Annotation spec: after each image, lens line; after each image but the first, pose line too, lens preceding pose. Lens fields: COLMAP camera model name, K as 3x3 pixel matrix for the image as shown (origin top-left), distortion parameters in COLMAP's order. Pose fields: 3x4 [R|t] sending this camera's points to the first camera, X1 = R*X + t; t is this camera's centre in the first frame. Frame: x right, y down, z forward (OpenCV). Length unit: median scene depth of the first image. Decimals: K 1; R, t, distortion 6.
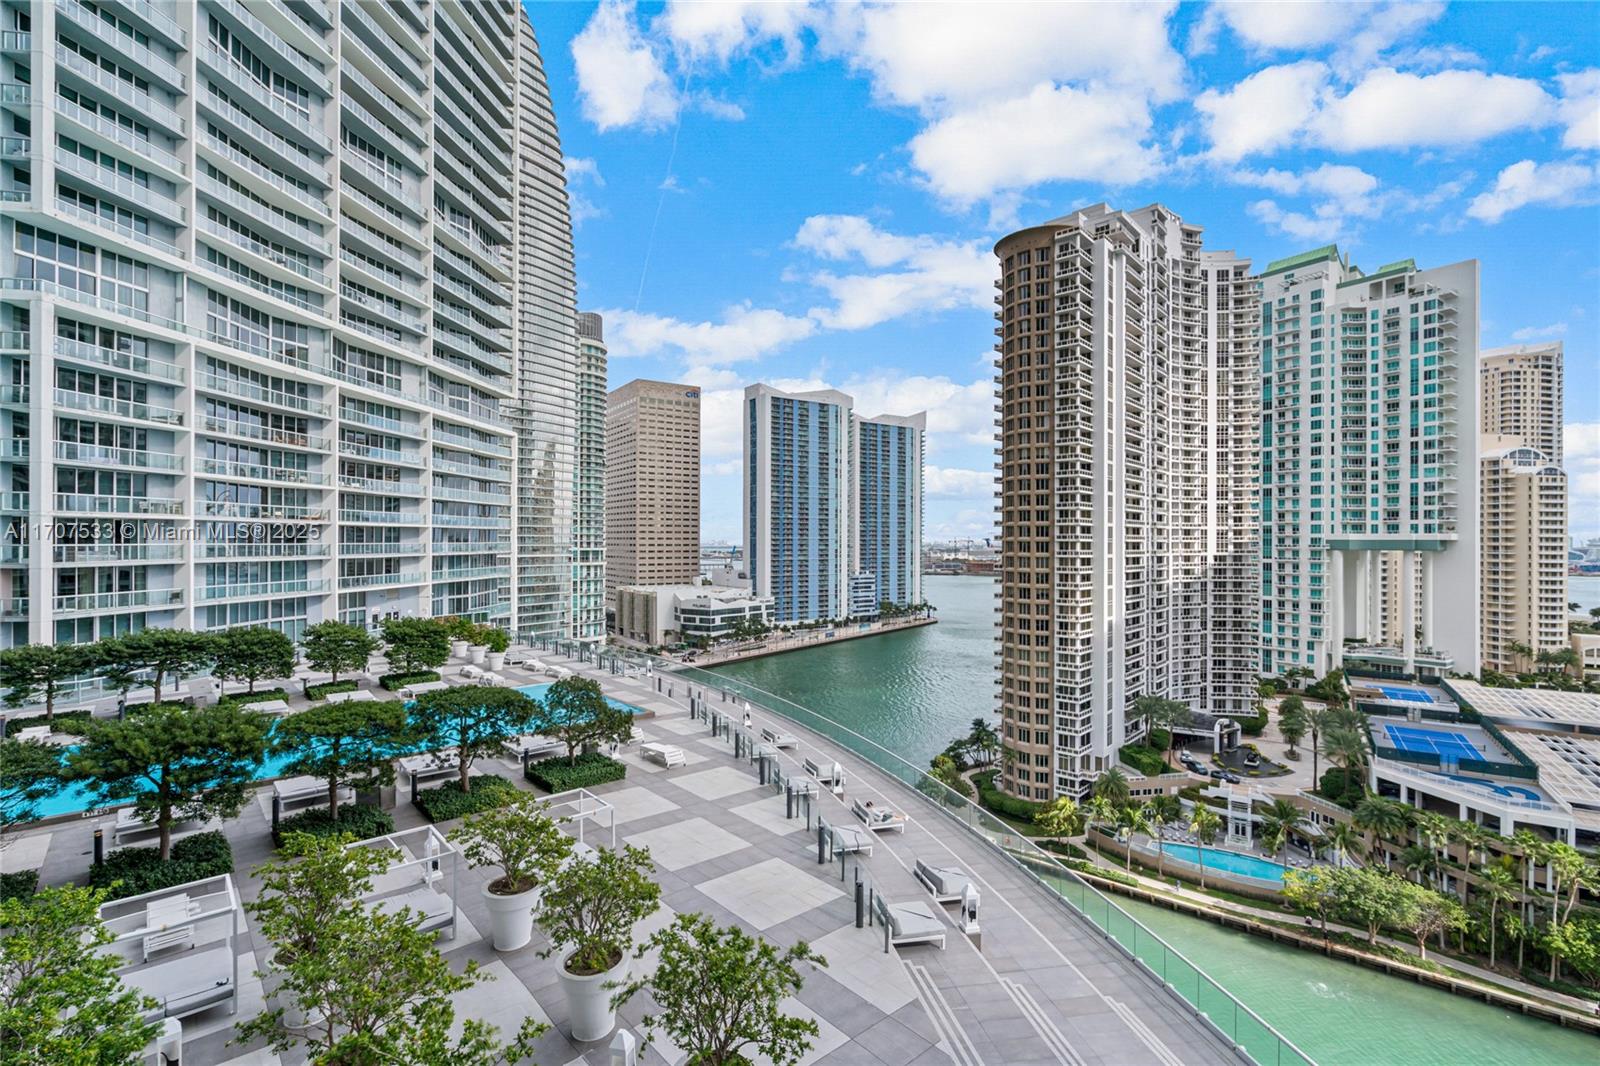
lens RADIAL K [[727.8, 0, 803.2], [0, 727.8, 540.3], [0, 0, 1]] dist [-0.001302, 0.003289]
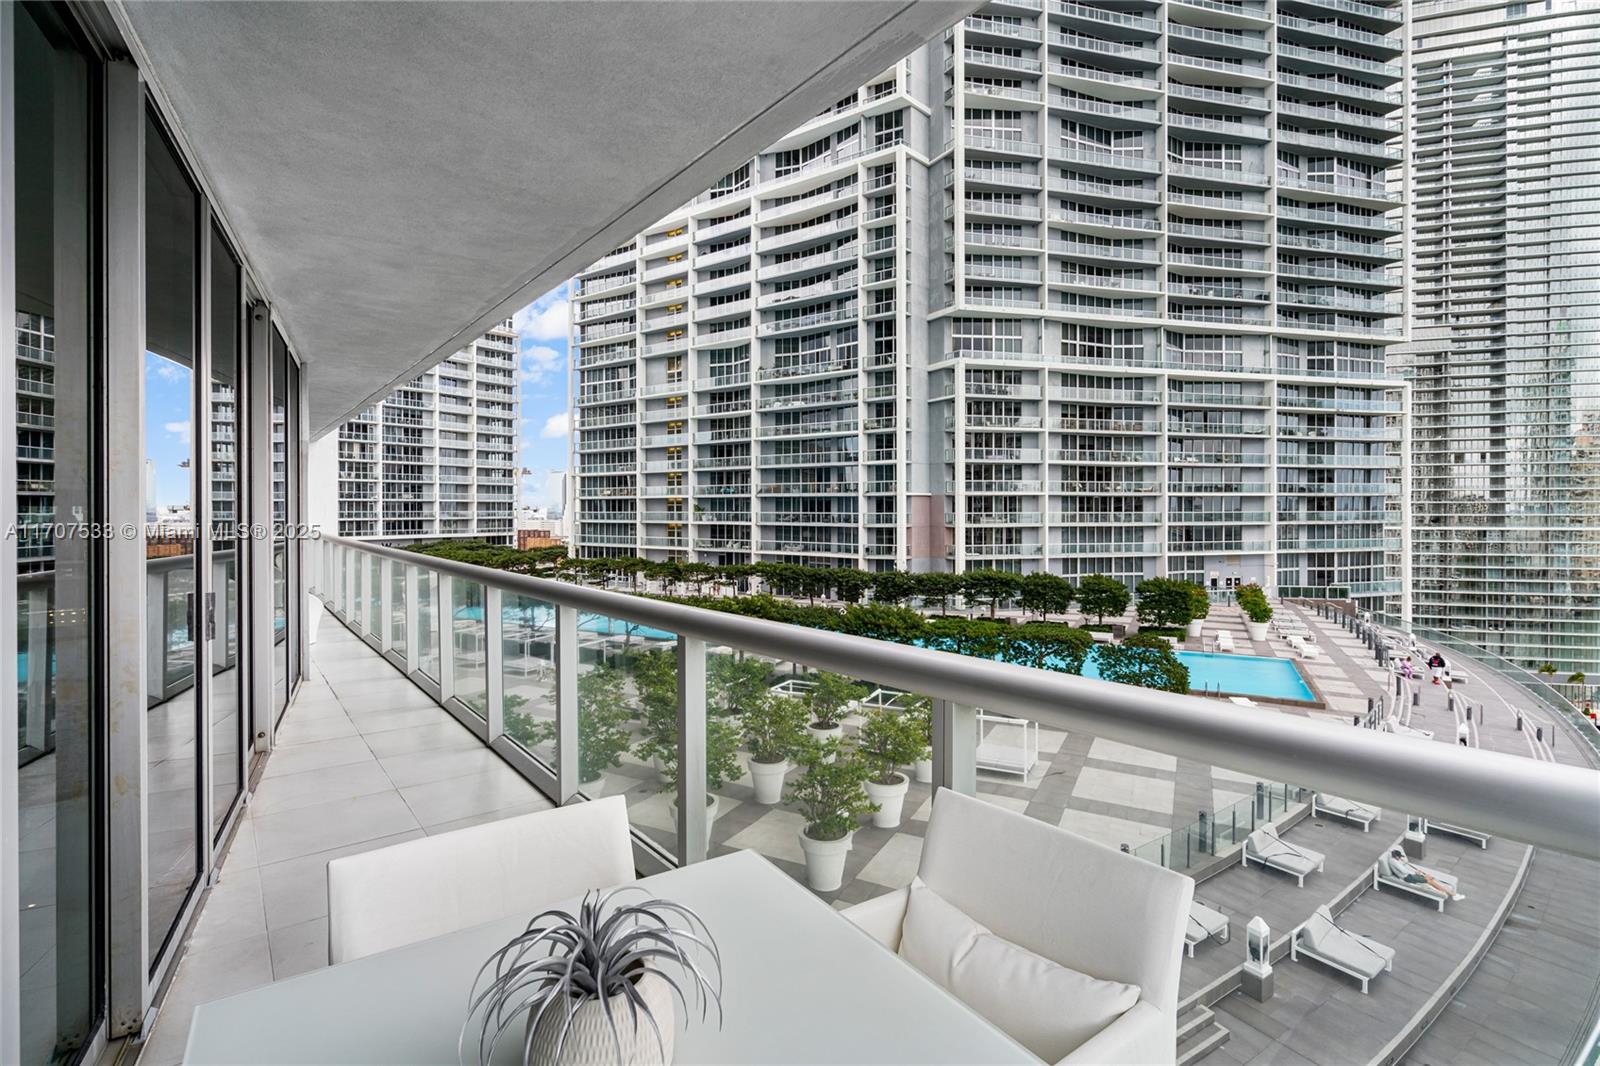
lens RADIAL K [[737.2, 0, 805.1], [0, 737.2, 512.4], [0, 0, 1]] dist [-0.000944, -0.000101]
pose [[0.349648, 0.000218, -0.936881, 0.258524], [0.003895, 0.999991, 0.001687, 0.000882], [0.936873, -0.004239, 0.349644, 0.065856]]
